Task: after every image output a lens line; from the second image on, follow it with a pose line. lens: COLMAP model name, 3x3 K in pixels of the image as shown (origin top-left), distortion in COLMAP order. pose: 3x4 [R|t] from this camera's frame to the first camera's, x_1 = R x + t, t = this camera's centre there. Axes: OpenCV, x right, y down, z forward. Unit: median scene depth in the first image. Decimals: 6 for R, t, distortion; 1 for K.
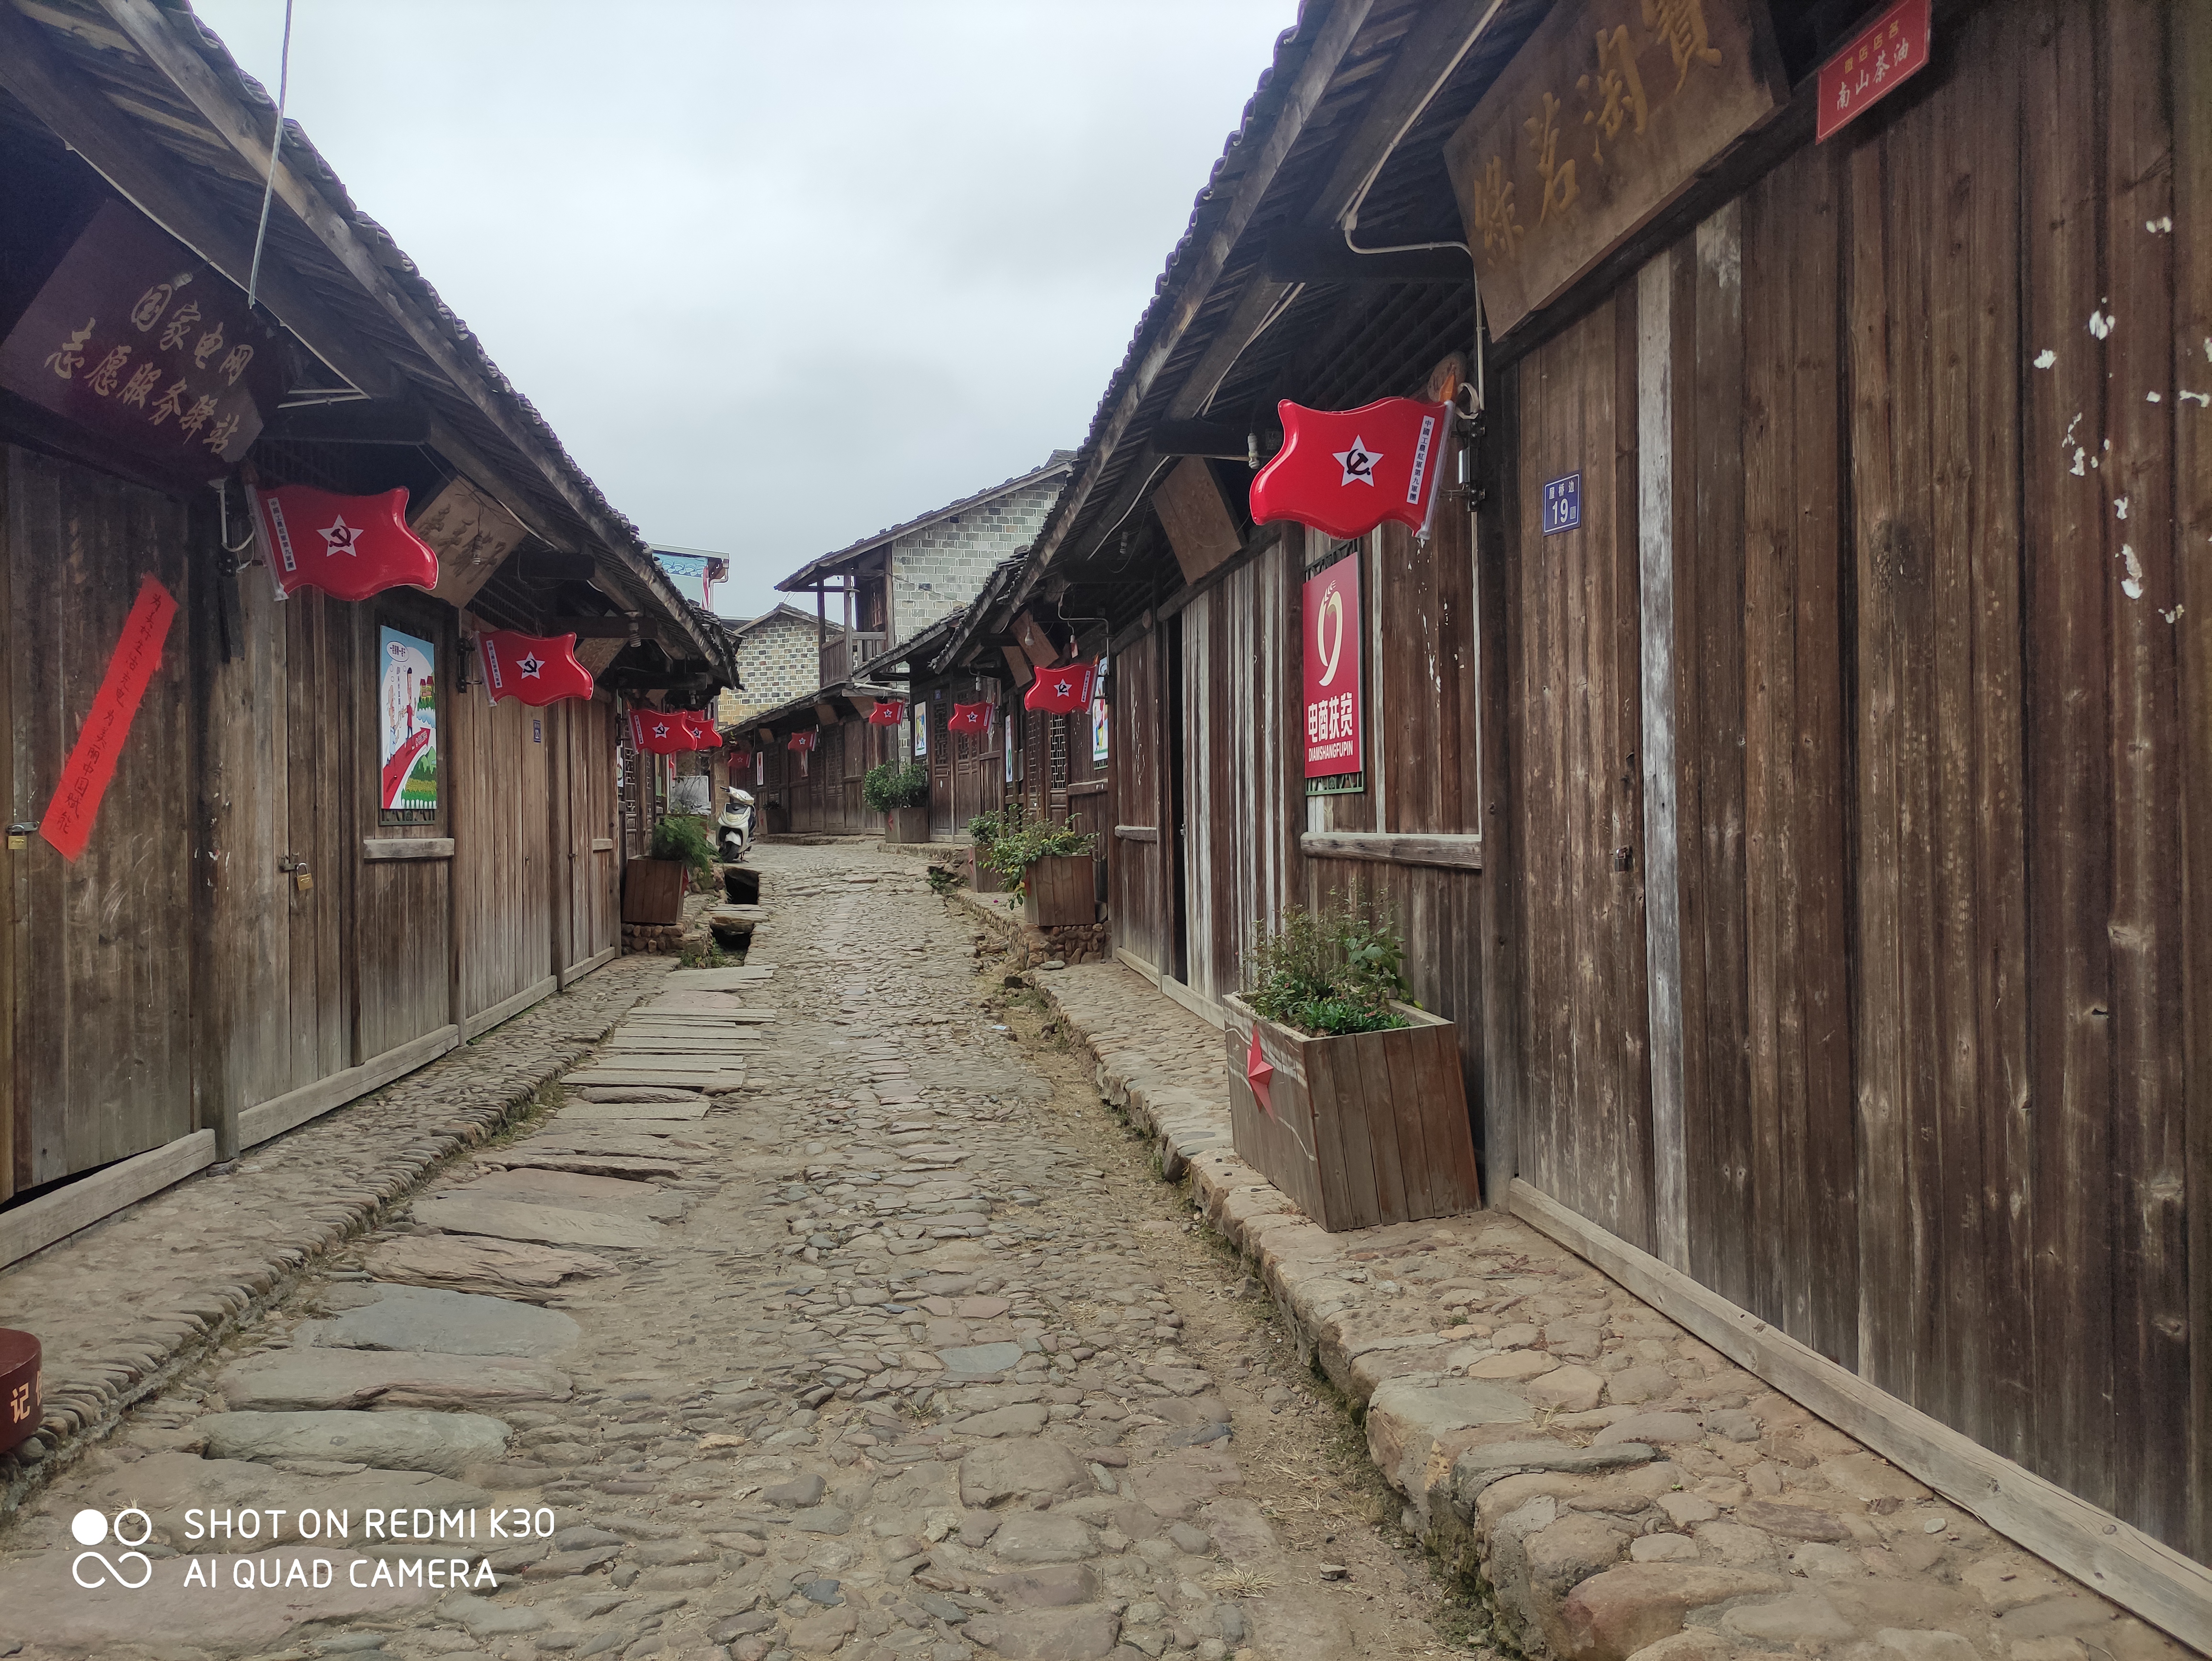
lens RADIAL K [[1629.5, 0, 1120.3], [0, 1629.5, 811.5], [0, 0, 1]] dist [0.036271, -0.035720]
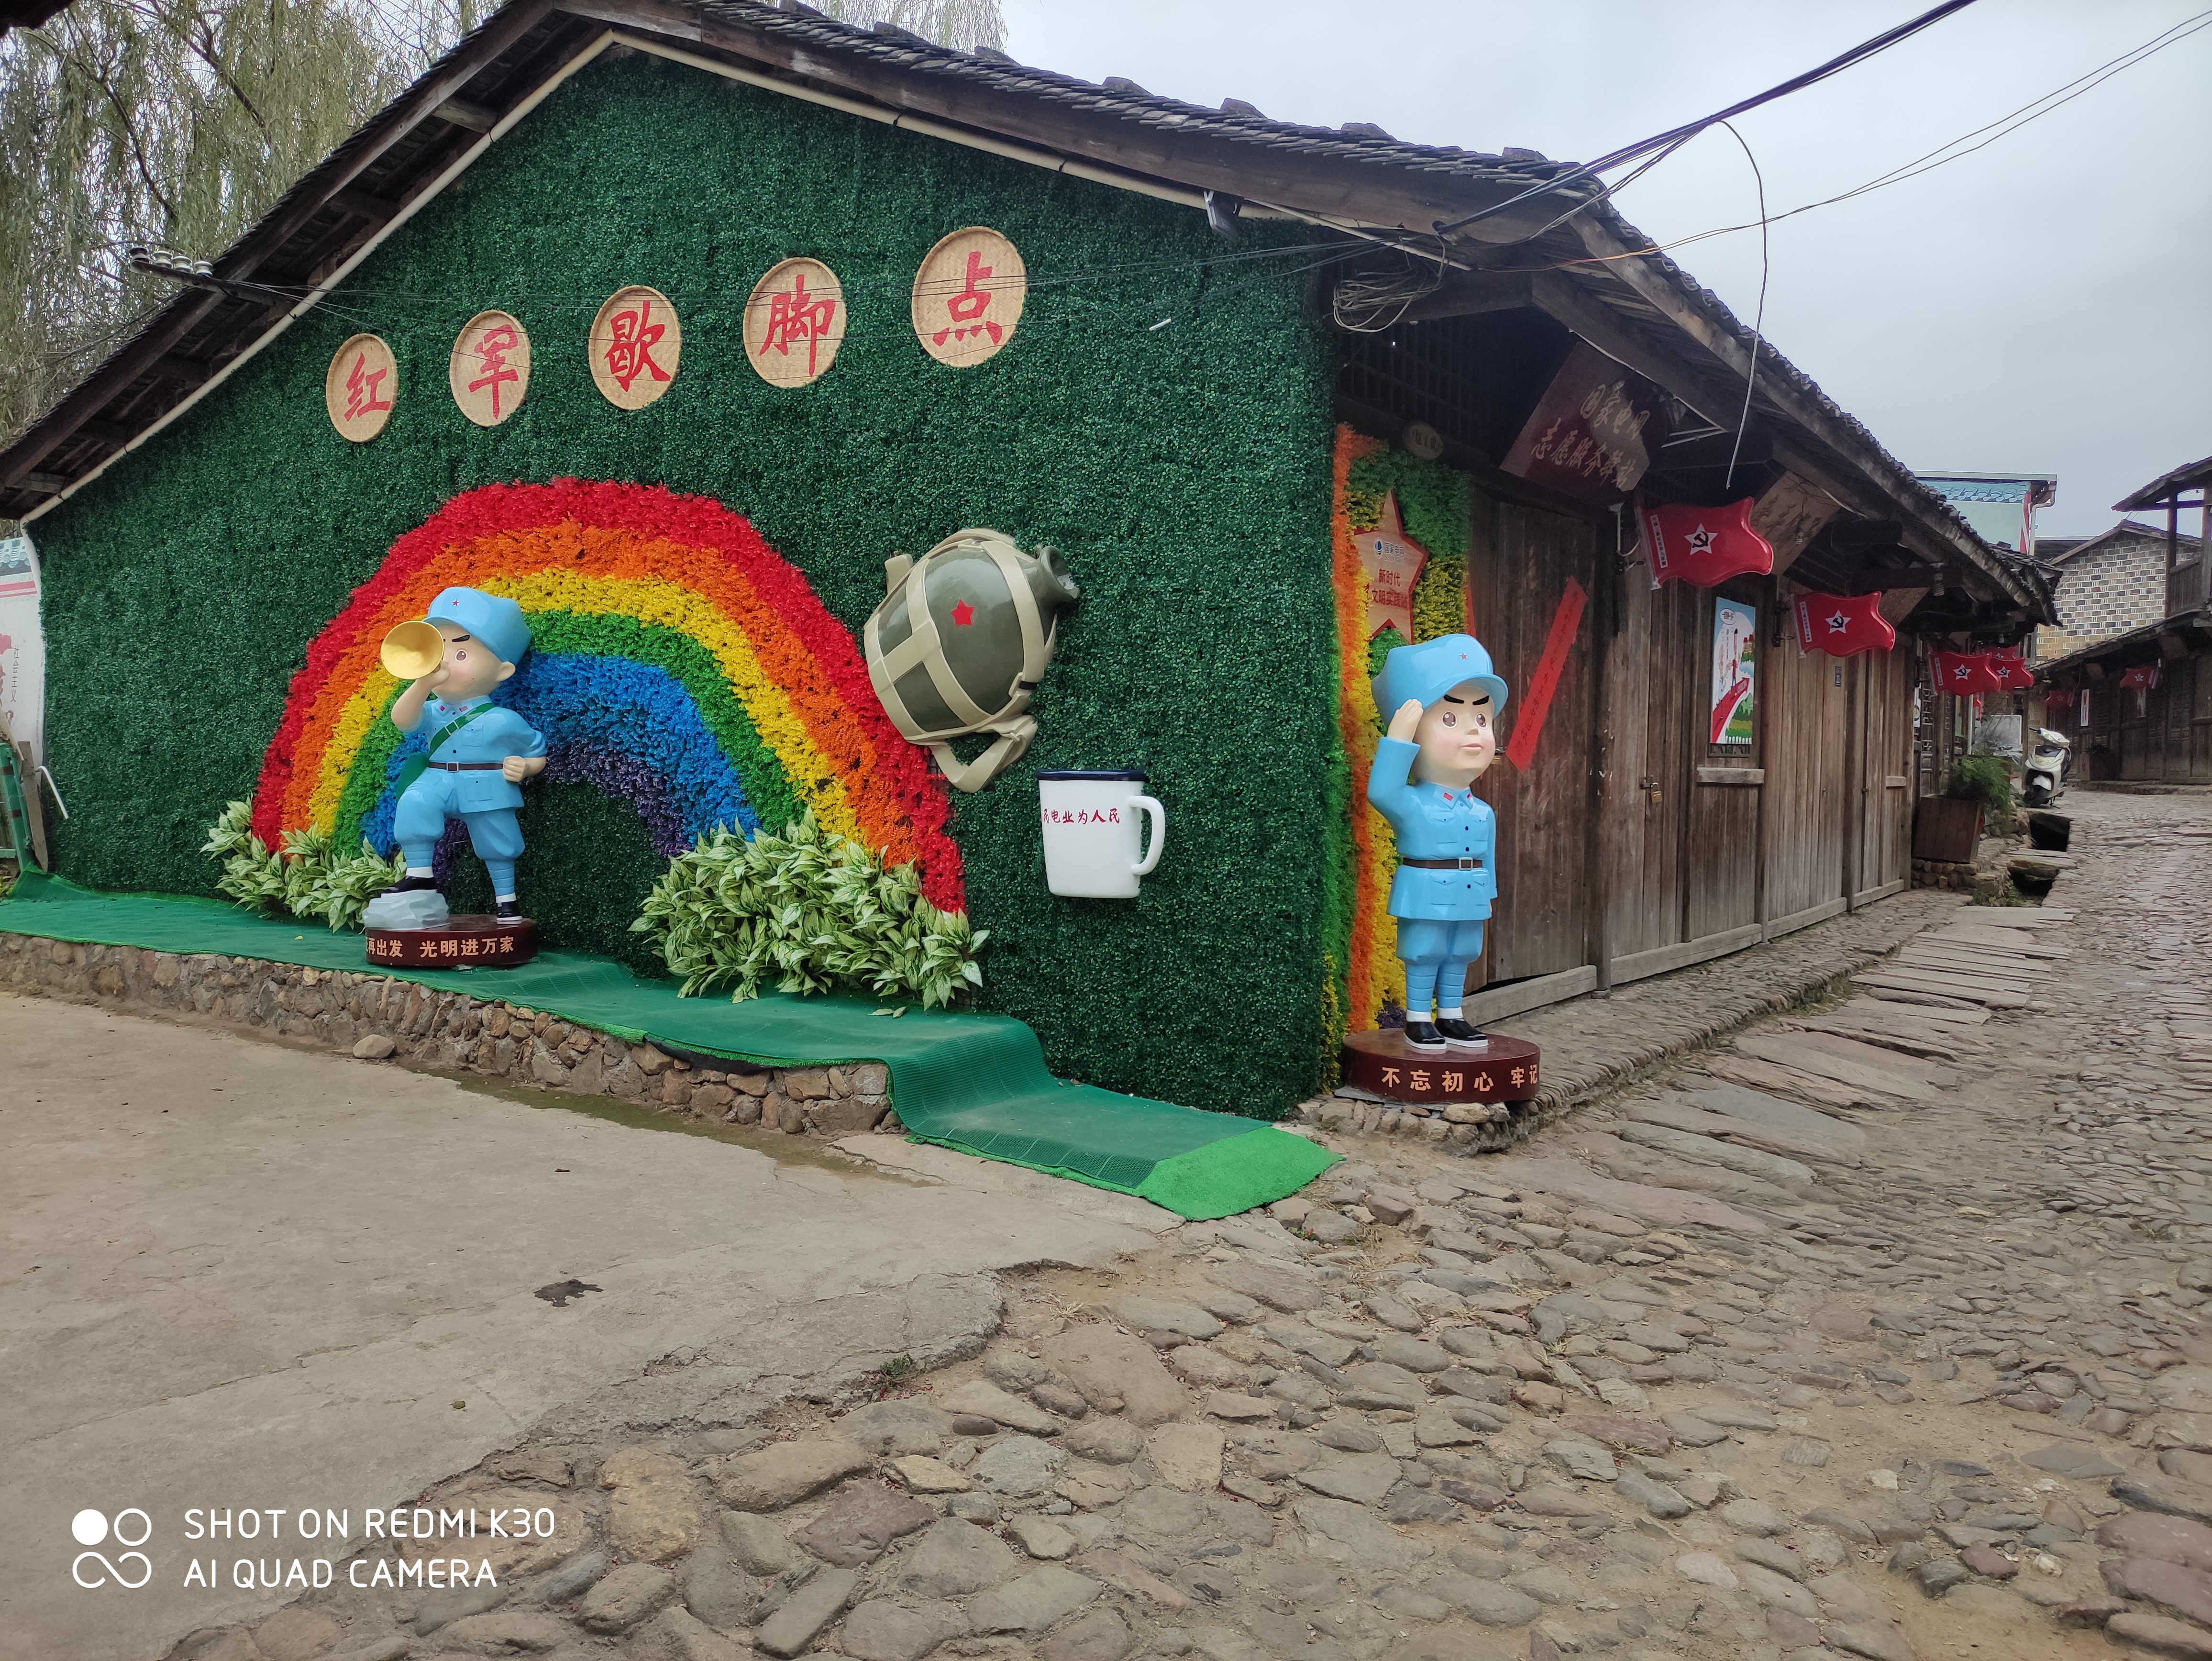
lens RADIAL K [[1629.5, 0, 1057.1], [0, 1629.5, 810.9], [0, 0, 1]] dist [0.036271, -0.035720]
pose [[0.711849, 0.049812, -0.700564, 0.086629], [-0.023090, 0.998602, 0.047541, 0.002185], [0.701953, -0.017666, 0.712004, -0.284918]]
